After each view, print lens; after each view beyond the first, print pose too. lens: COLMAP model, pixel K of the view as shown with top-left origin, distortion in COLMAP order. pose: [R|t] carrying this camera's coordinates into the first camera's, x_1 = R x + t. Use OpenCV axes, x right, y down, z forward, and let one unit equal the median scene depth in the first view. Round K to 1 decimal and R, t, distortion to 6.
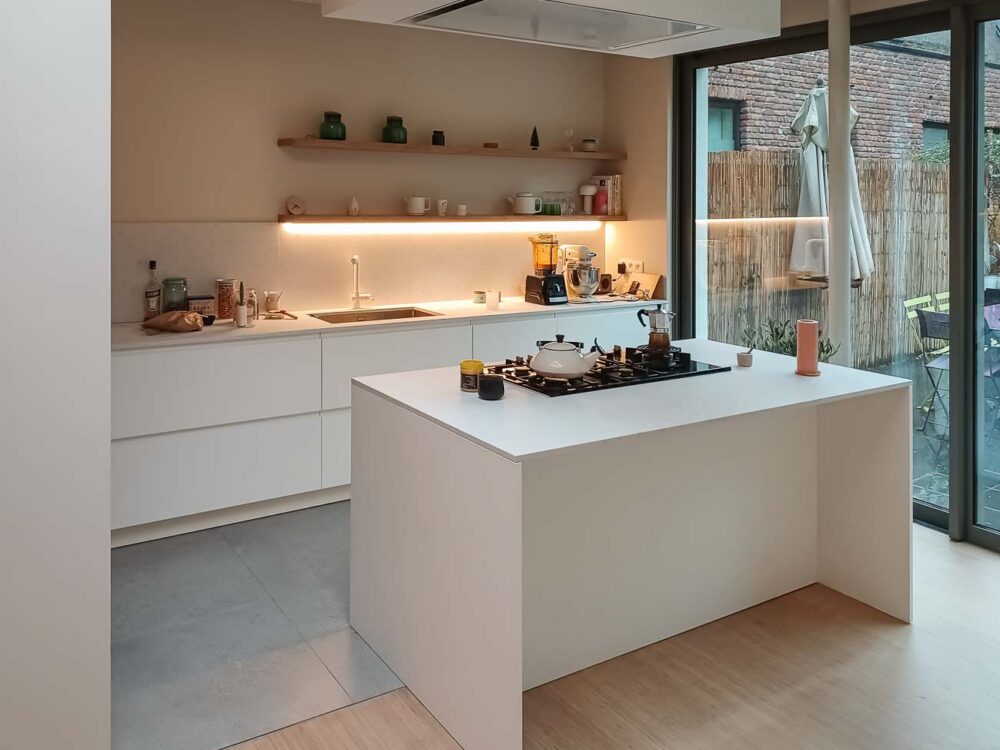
lens RADIAL K [[832.8, 0, 434.8], [0, 832.8, 234.2], [0, 0, 1]] dist [0.113941, -0.002520]
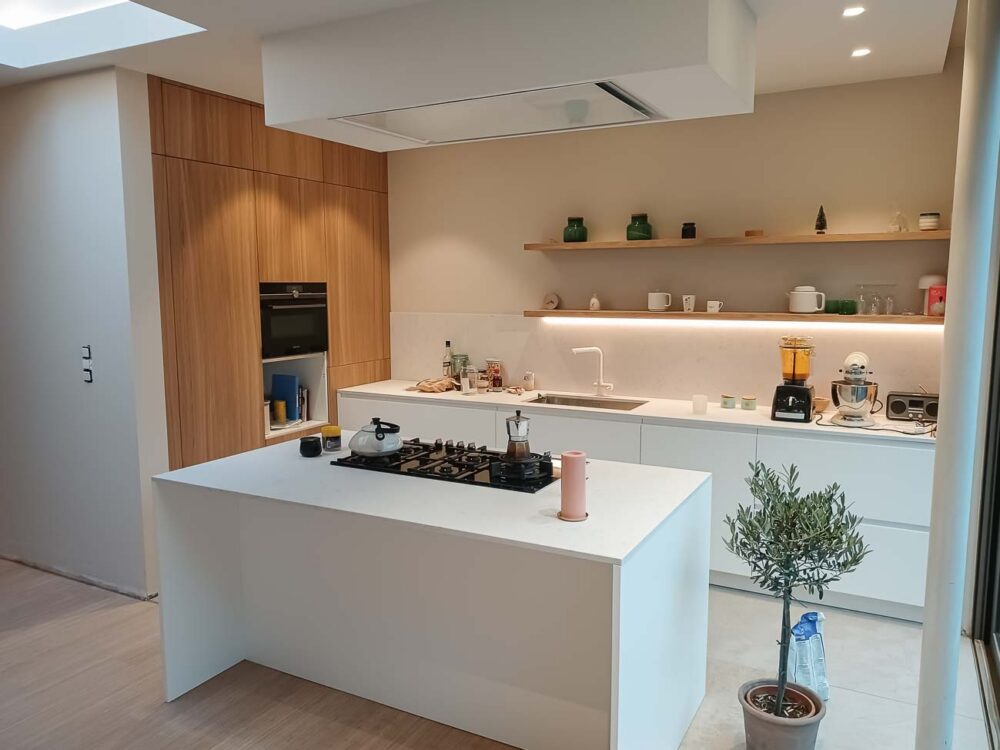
lens RADIAL K [[750.3, 0, 495.6], [0, 750.3, 370.5], [0, 0, 1]] dist [0.028800, -0.004467]
pose [[0.503835, 0.084609, -0.859646, 0.635032], [-0.034544, 0.996369, 0.077820, -0.014961], [0.863109, -0.009512, 0.504929, 0.367378]]
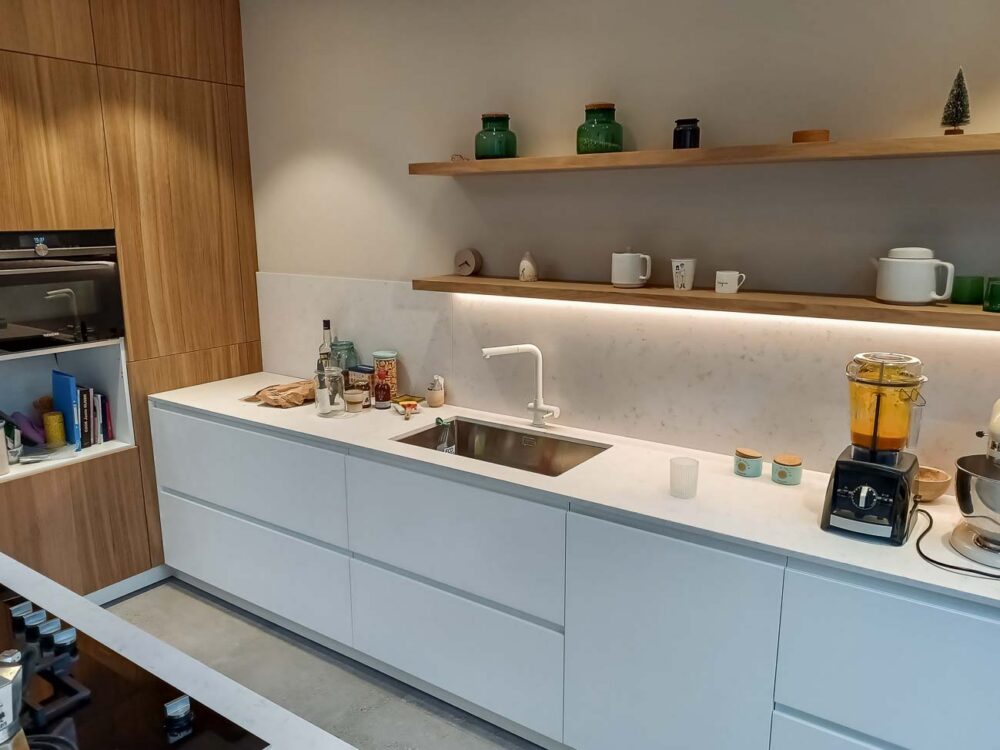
lens RADIAL K [[752.4, 0, 500.0], [0, 752.4, 375.0], [0, 0, 1]] dist [-0.008342, -0.004715]
pose [[0.401524, 0.174552, -0.899061, 0.380670], [-0.040259, 0.984085, 0.173080, -0.046159], [0.914963, -0.033301, 0.402161, 0.701154]]
